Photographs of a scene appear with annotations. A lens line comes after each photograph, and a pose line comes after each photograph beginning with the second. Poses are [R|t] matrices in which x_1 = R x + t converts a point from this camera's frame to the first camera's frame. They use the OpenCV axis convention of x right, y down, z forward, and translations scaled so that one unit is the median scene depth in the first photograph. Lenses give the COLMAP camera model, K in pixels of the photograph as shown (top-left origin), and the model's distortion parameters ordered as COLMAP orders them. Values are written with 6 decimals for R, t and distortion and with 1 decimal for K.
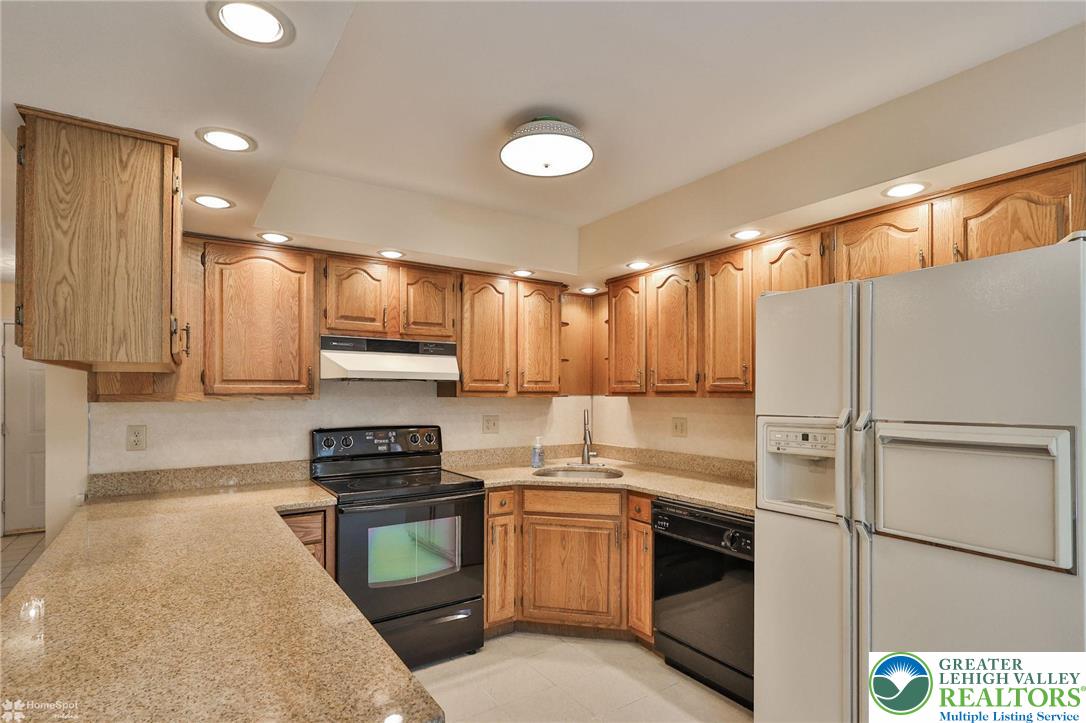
lens RADIAL K [[548.4, 0, 559.1], [0, 548.4, 390.9], [0, 0, 1]] dist [0.001502, 0.000578]
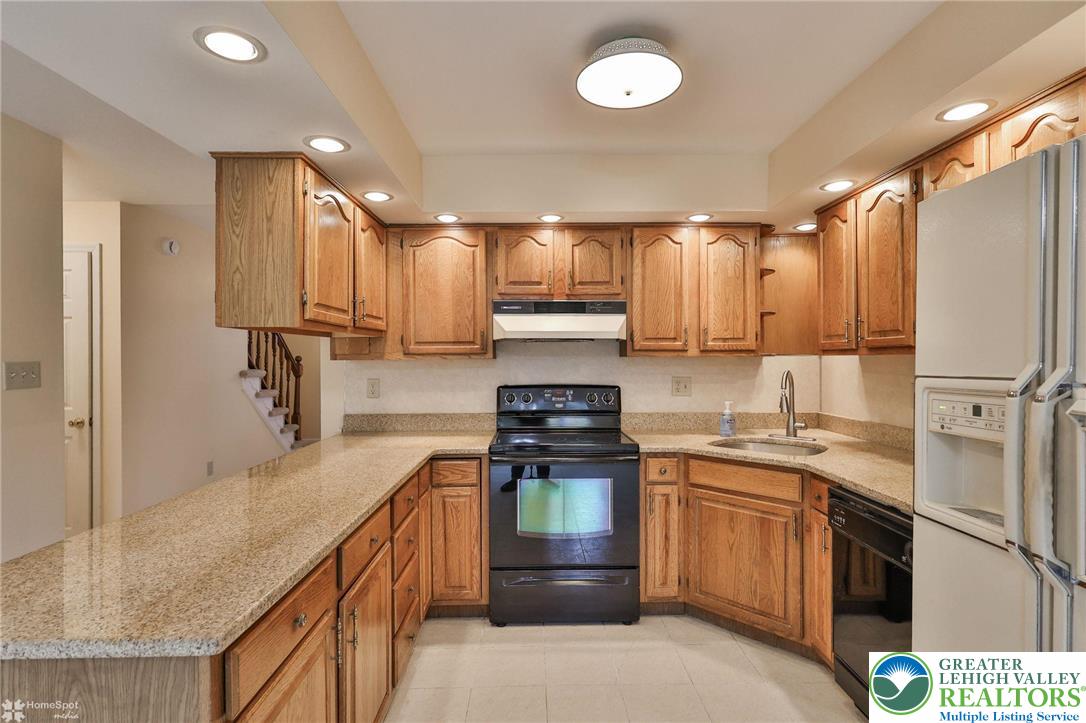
lens RADIAL K [[548.4, 0, 542.6], [0, 548.4, 357.8], [0, 0, 1]] dist [0.001502, 0.000578]
pose [[0.831429, -0.004736, -0.555611, 0.252180], [0.006667, 0.999977, 0.001454, 0.012462], [0.555591, -0.004913, 0.831441, 0.126907]]
